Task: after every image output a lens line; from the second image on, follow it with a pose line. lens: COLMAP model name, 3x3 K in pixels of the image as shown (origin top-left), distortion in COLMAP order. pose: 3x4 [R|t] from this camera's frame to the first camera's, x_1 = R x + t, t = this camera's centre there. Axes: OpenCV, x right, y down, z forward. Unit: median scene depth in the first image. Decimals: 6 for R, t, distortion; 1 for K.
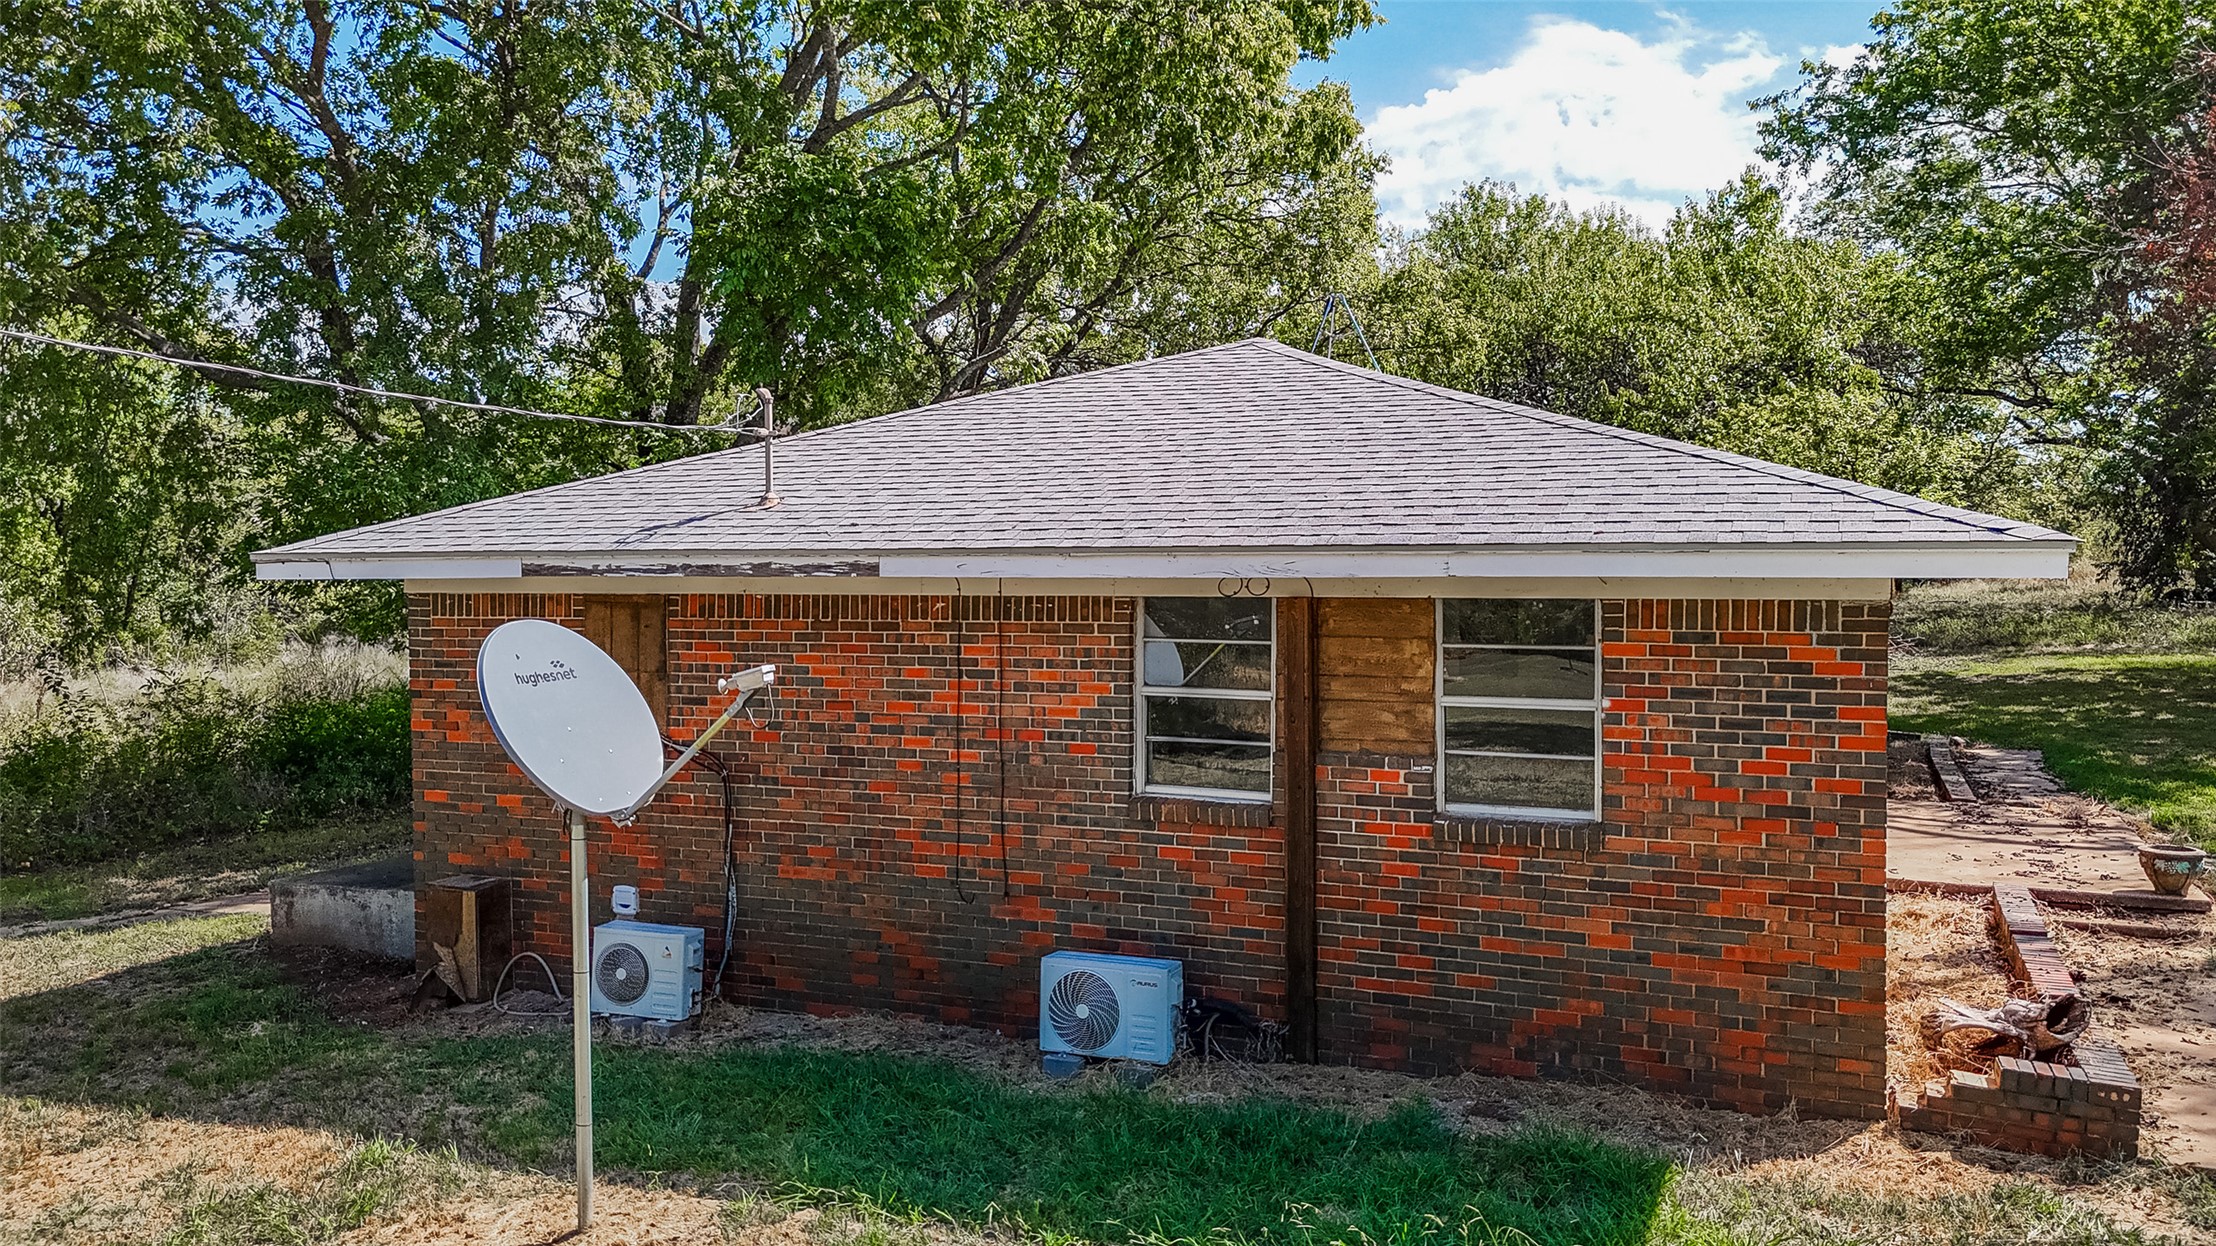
lens RADIAL K [[1682.3, 0, 1108.0], [0, 1682.3, 623.0], [0, 0, 1]] dist [0.050231, -0.047472]
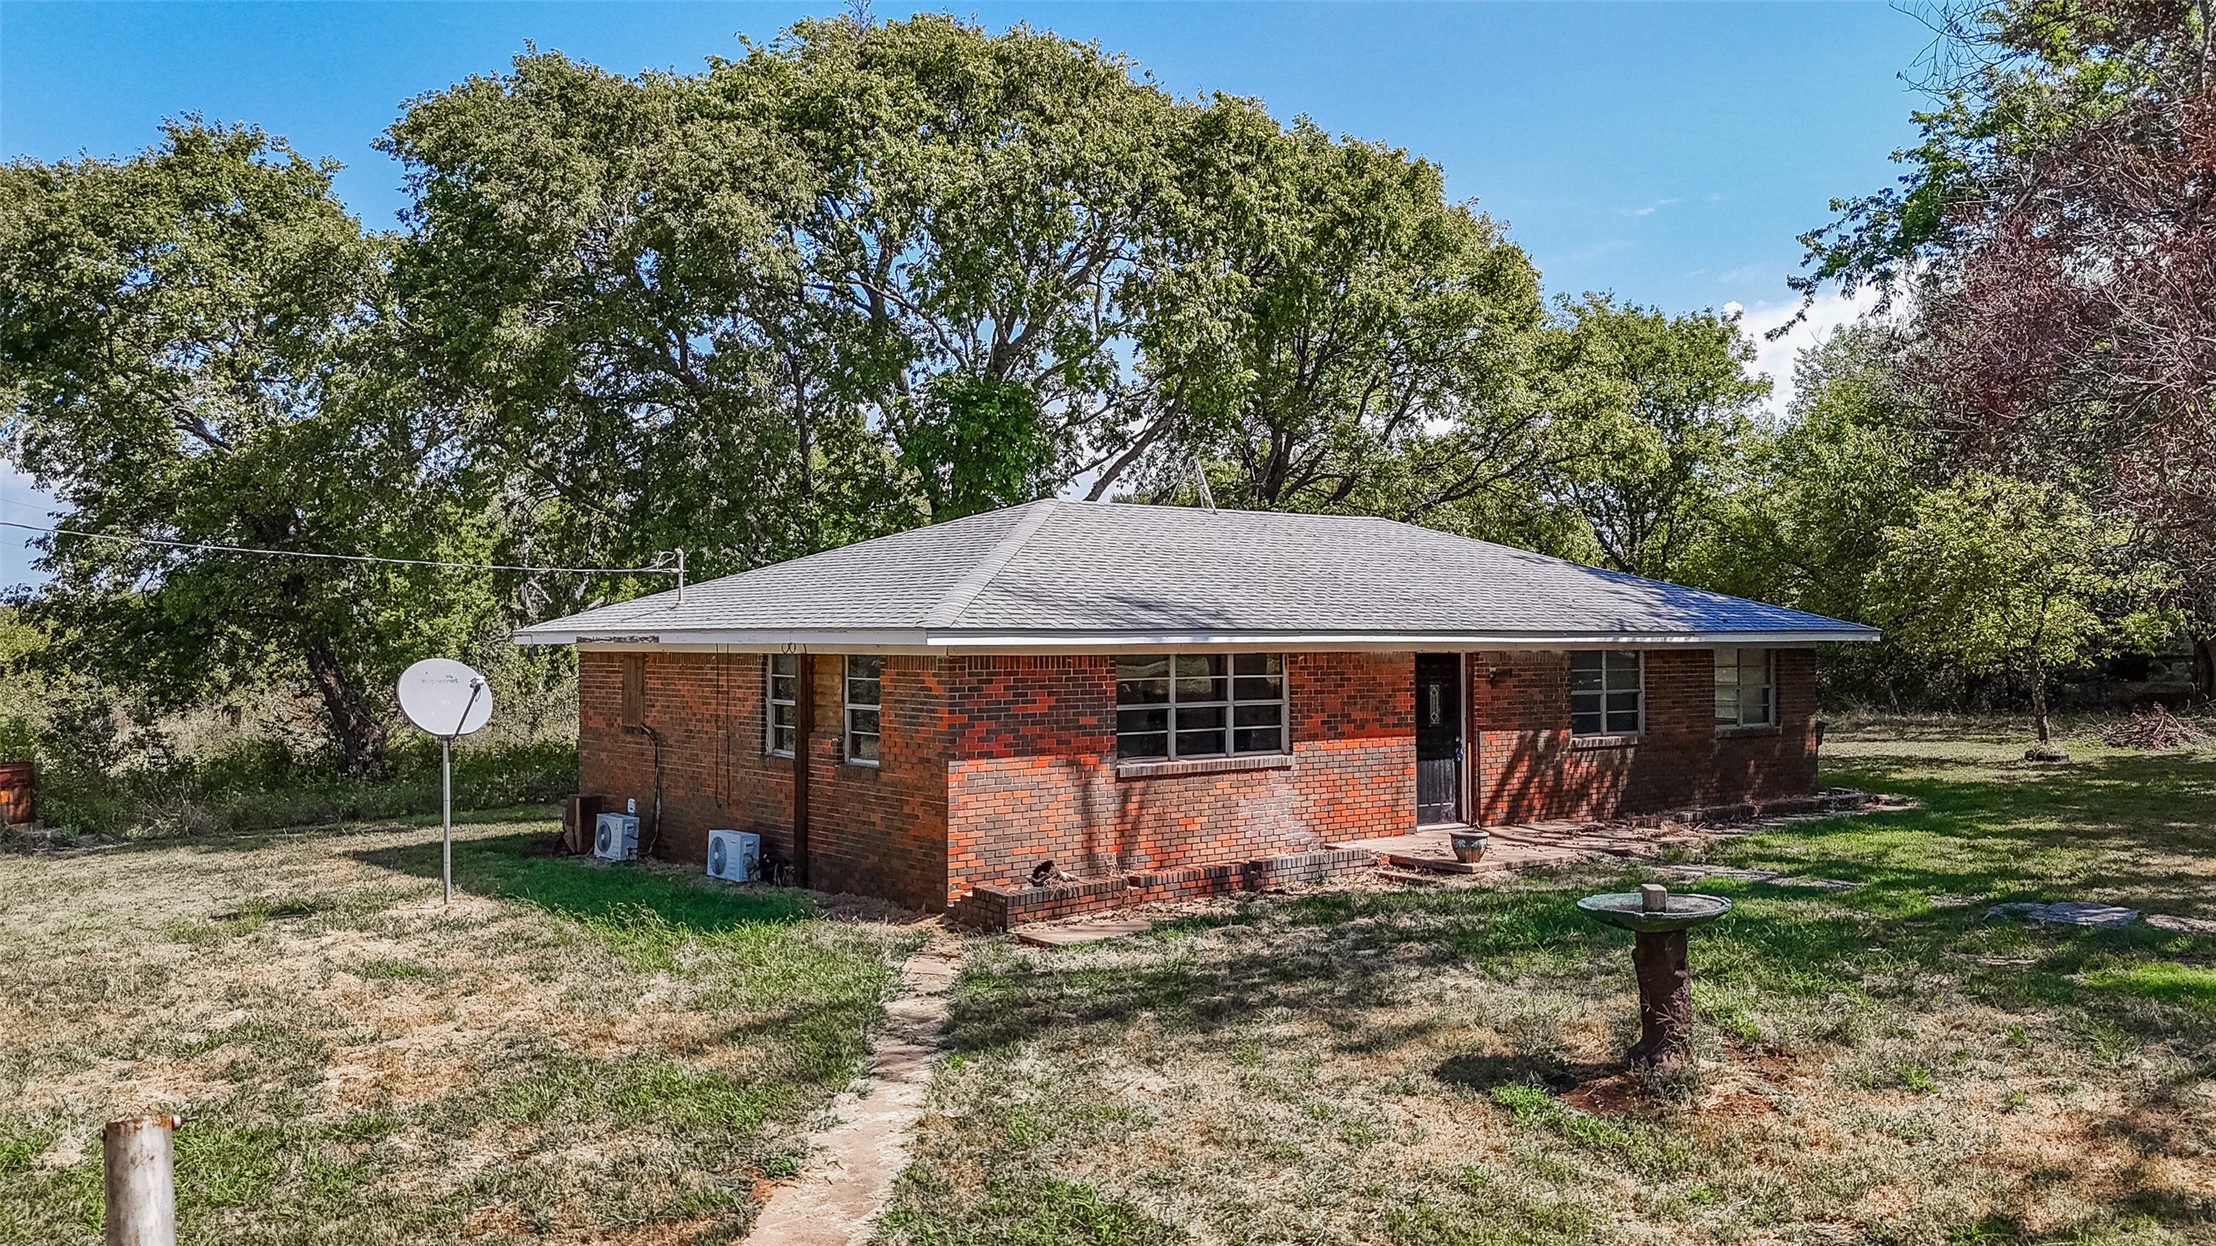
lens RADIAL K [[1682.3, 0, 1108.0], [0, 1682.3, 623.0], [0, 0, 1]] dist [0.050231, -0.047472]
pose [[0.888865, -0.007560, -0.458108, 1.344402], [-0.004675, 0.999662, -0.025568, -0.002363], [0.458146, 0.024868, 0.888529, -0.609232]]
